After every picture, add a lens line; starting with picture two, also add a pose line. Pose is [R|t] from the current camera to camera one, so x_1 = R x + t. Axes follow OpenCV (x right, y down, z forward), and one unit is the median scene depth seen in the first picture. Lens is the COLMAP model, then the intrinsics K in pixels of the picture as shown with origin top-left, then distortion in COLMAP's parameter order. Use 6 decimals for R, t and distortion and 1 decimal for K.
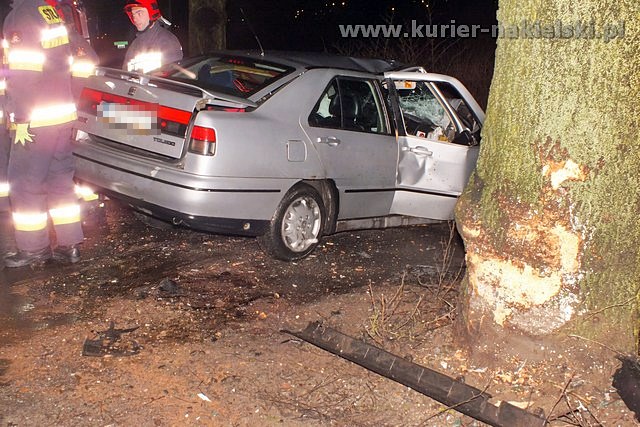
lens RADIAL K [[856.7, 0, 302.5], [0, 856.7, 228.9], [0, 0, 1]] dist [-0.023055, 0.000000]
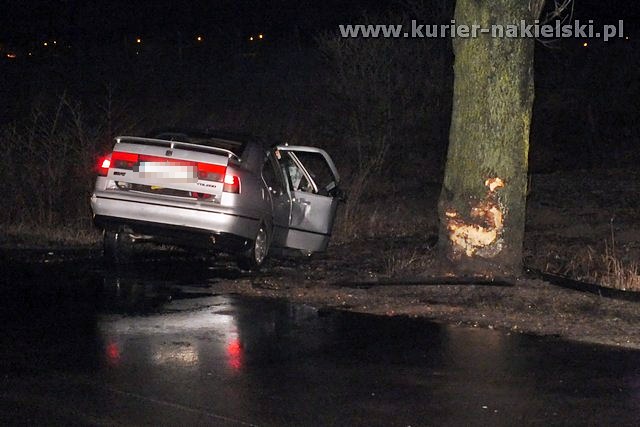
lens RADIAL K [[1374.9, 0, 318.2], [0, 1374.9, 211.2], [0, 0, 1]] dist [0.267794, 0.000000]
pose [[0.886453, -0.010639, 0.462697, -1.657501], [0.077824, 0.988927, -0.126360, 0.397327], [-0.456229, 0.148021, 0.877465, -1.820961]]
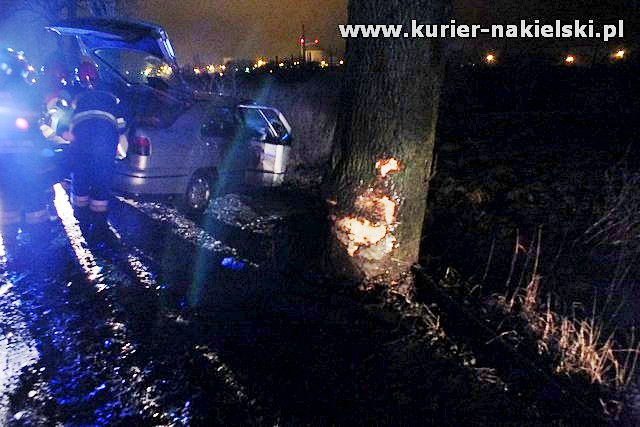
lens RADIAL K [[417.1, 0, 324.2], [0, 417.1, 232.7], [0, 0, 1]] dist [-0.079225, 0.034318]
pose [[0.937489, -0.073737, 0.340112, -0.098954], [0.034374, 0.992136, 0.120349, -0.035864], [-0.346312, -0.101135, 0.932652, 0.237594]]
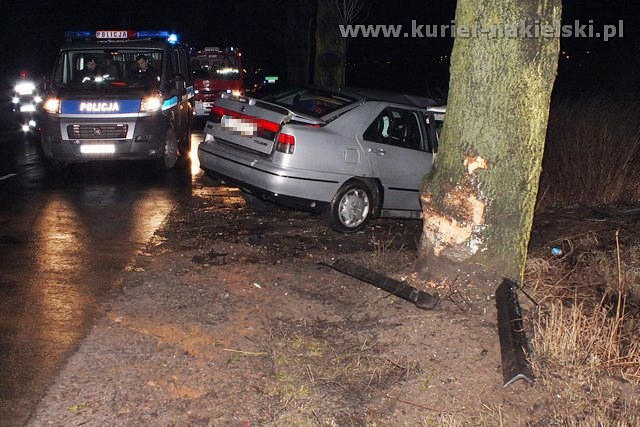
lens RADIAL K [[794.9, 0, 321.1], [0, 794.9, 215.4], [0, 0, 1]] dist [-0.018070, 0.000000]
pose [[0.988631, 0.070139, -0.133004, 0.204434], [-0.076697, 0.996046, -0.044838, 0.117938], [0.129333, 0.054529, 0.990101, -0.534208]]
